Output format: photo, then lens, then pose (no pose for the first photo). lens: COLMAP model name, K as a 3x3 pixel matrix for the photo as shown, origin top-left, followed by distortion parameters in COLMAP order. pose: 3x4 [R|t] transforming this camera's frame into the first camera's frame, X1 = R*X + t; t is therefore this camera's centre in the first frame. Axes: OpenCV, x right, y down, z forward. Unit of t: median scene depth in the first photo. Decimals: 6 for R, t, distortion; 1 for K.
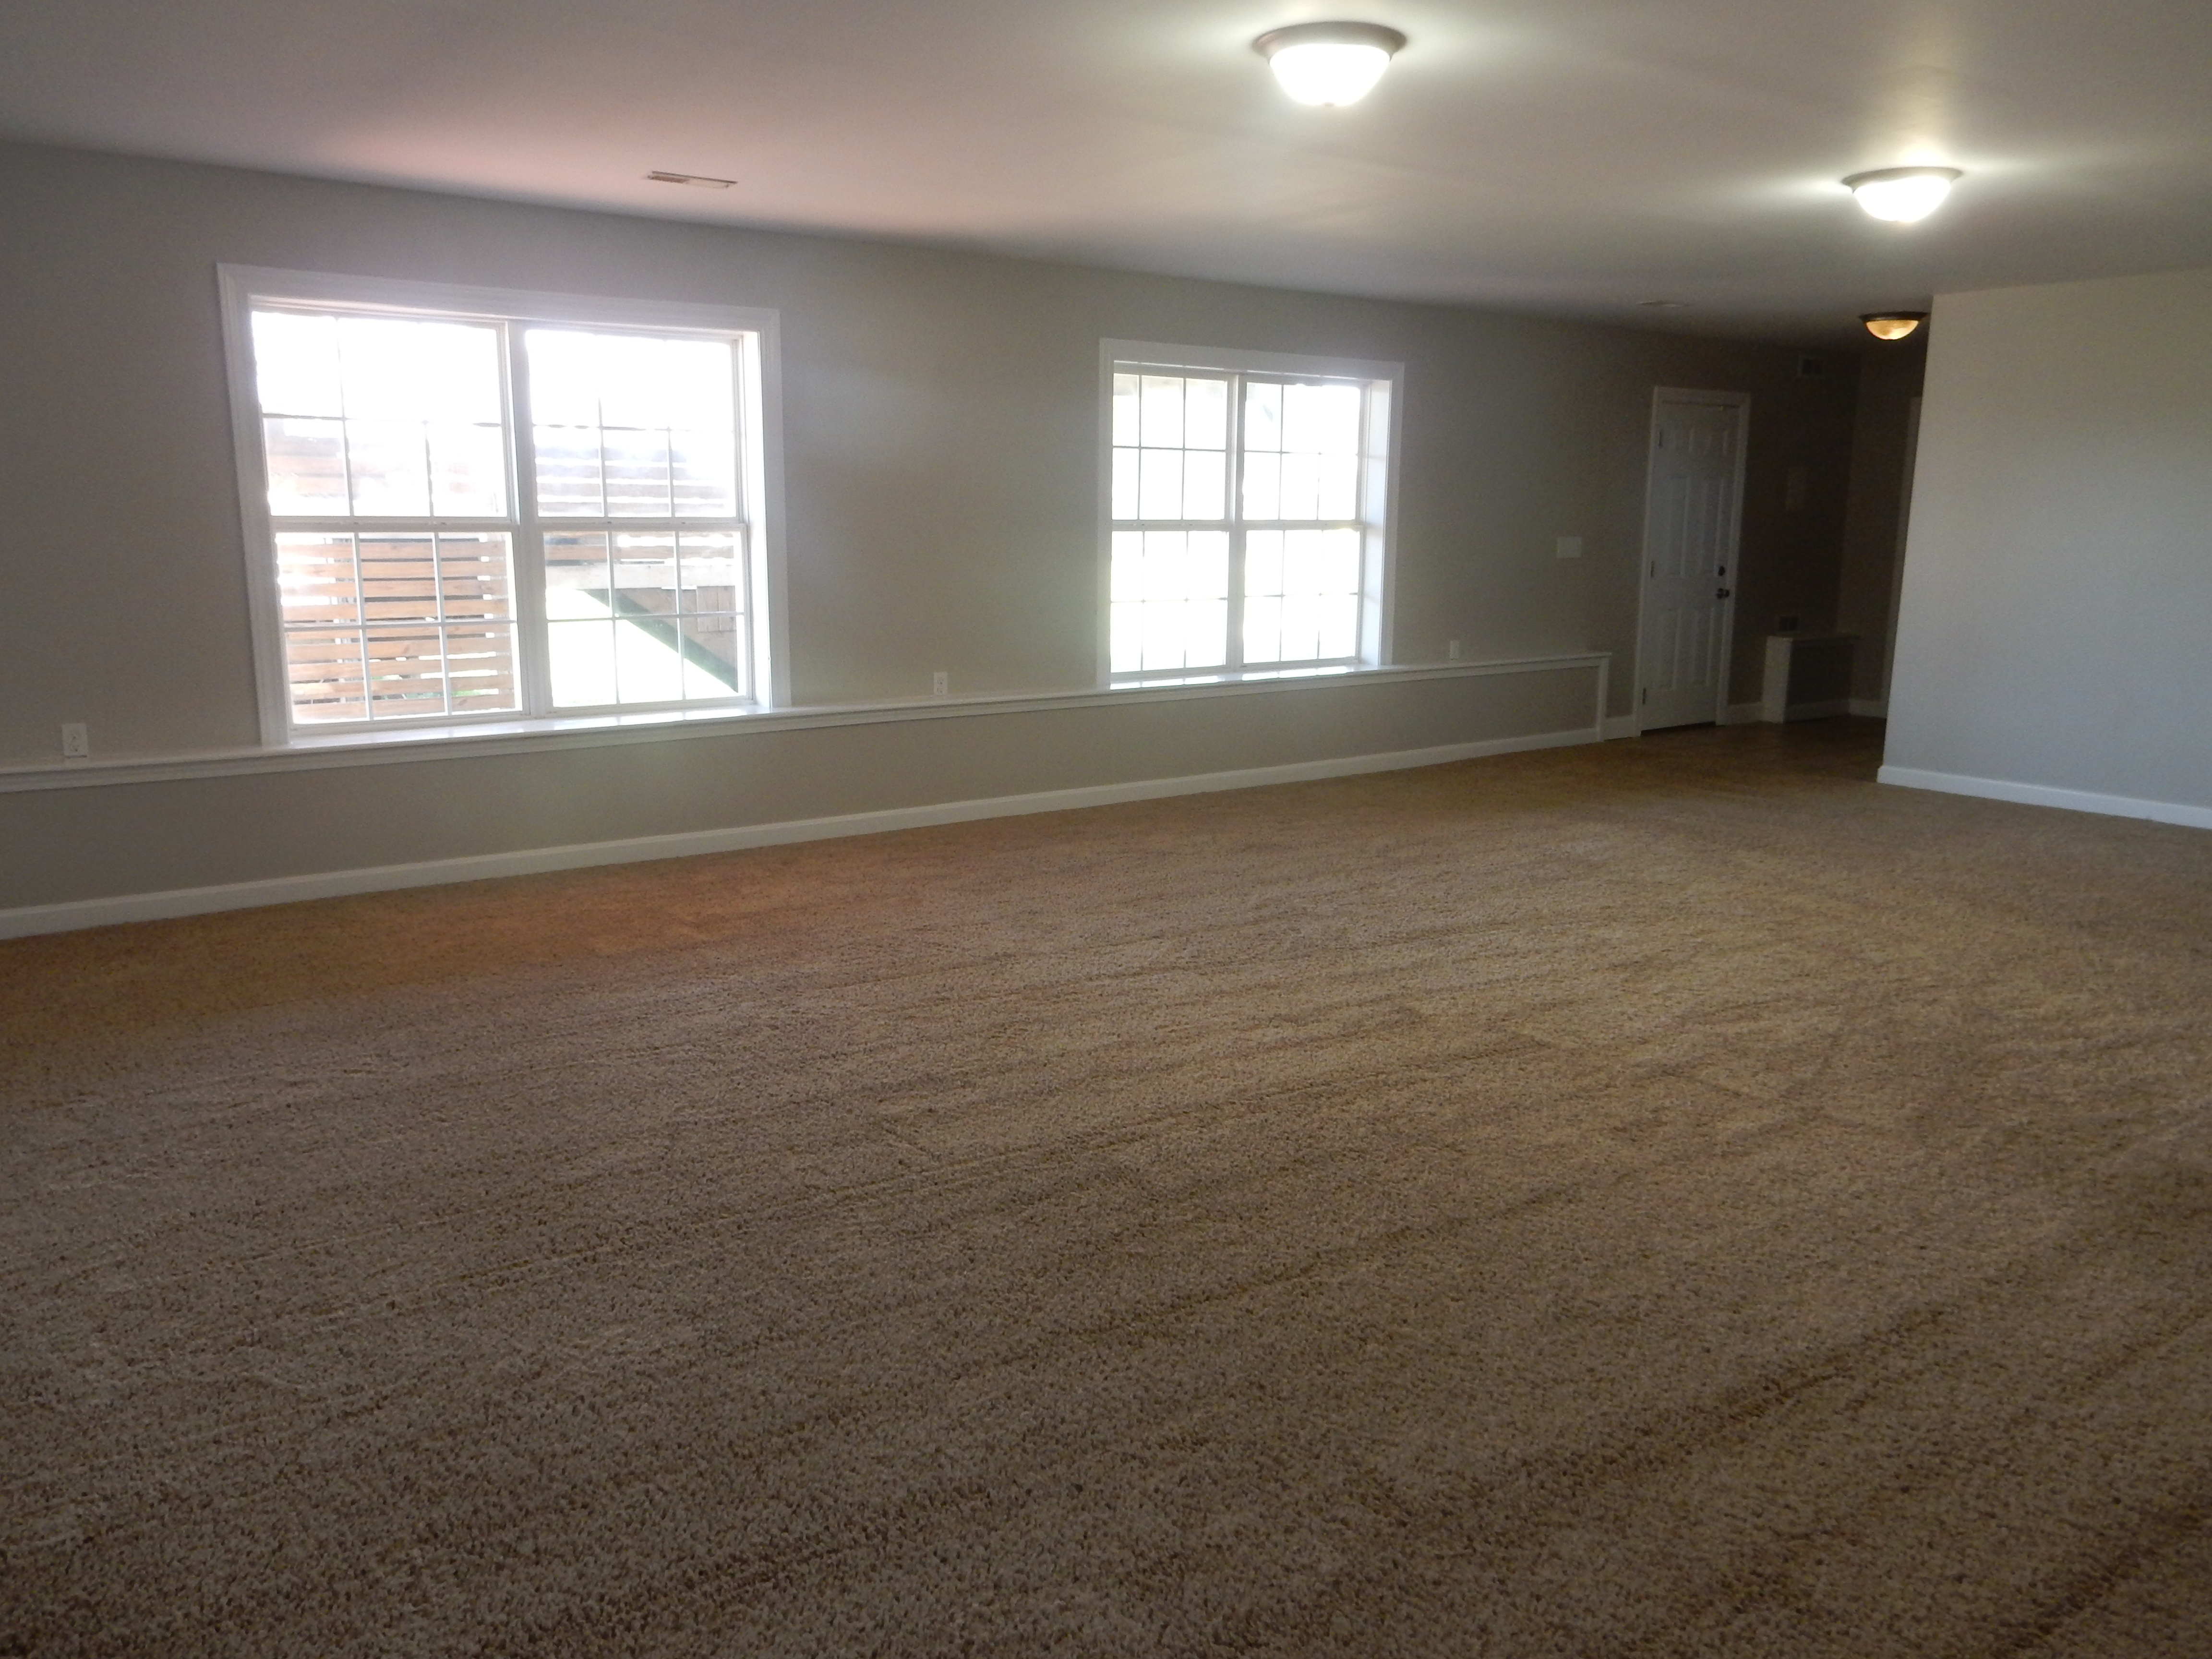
lens RADIAL K [[1624.4, 0, 1111.2], [0, 1624.4, 831.0], [0, 0, 1]] dist [-0.000937, -0.003889]
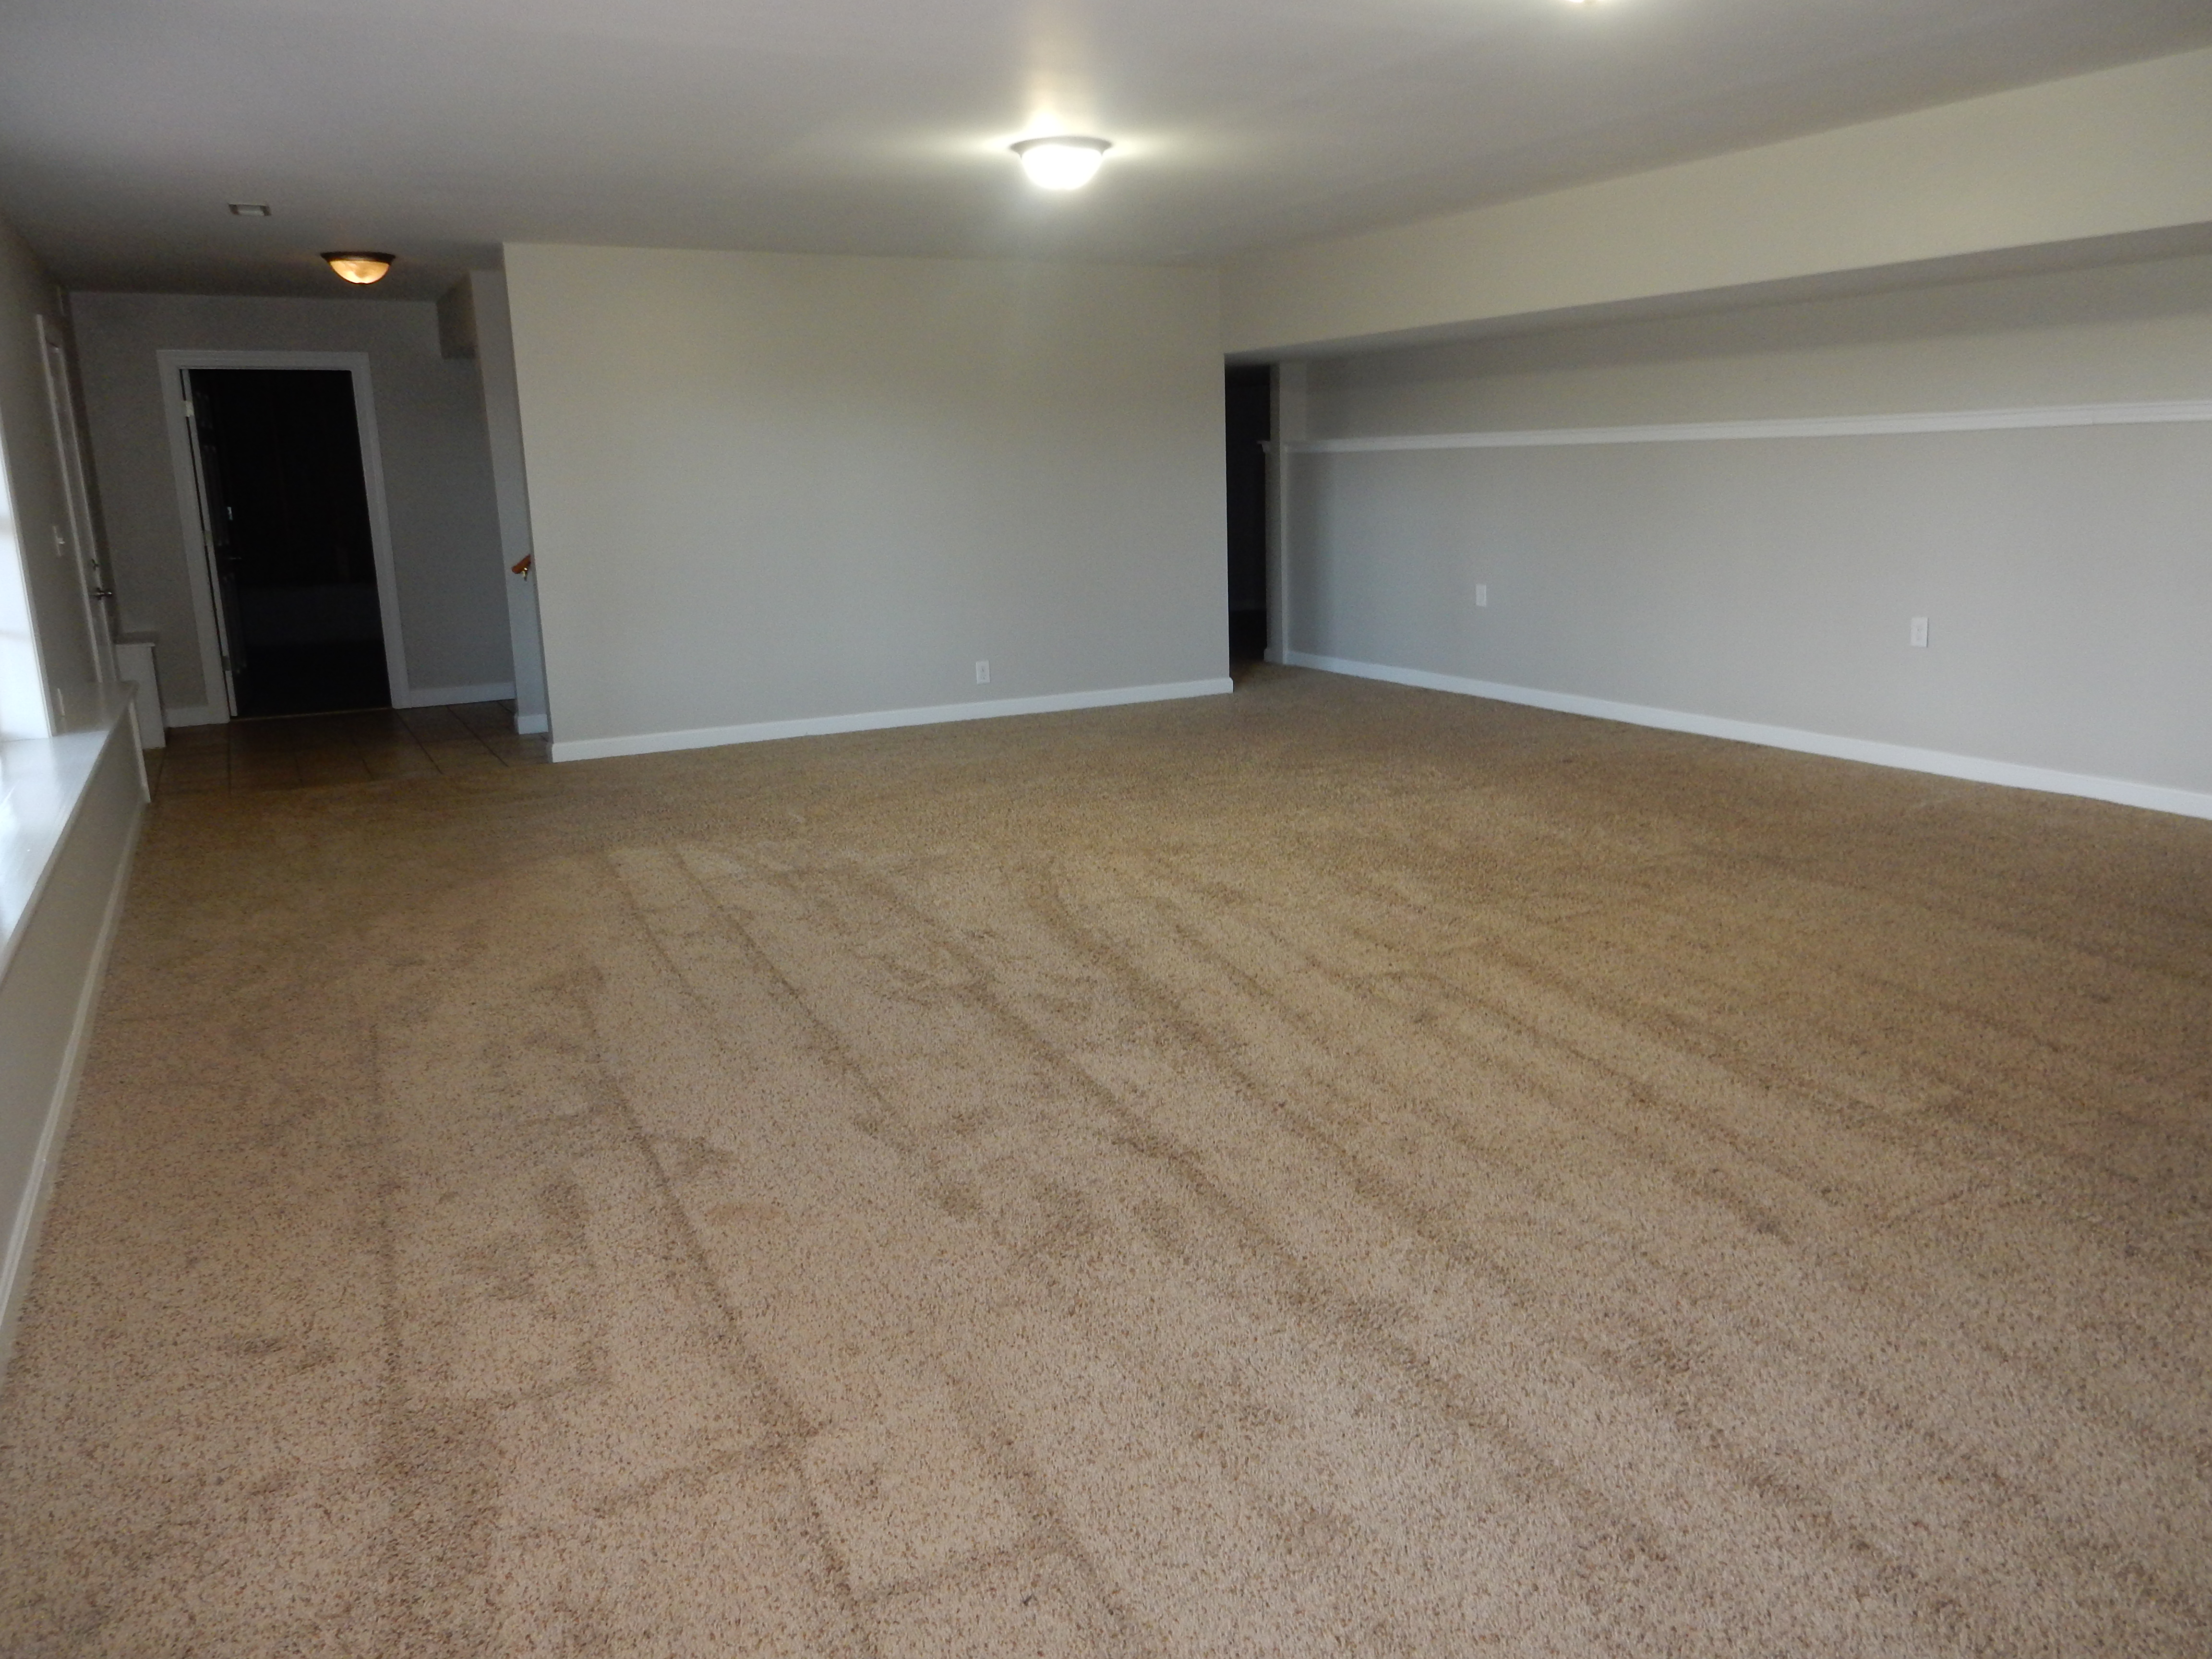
lens RADIAL K [[1624.4, 0, 1111.8], [0, 1624.4, 831.2], [0, 0, 1]] dist [-0.000937, -0.003889]
pose [[0.146181, -0.226956, 0.962872, -0.750103], [0.217007, 0.956977, 0.192621, -0.192783], [-0.965163, 0.180792, 0.189143, 0.964052]]
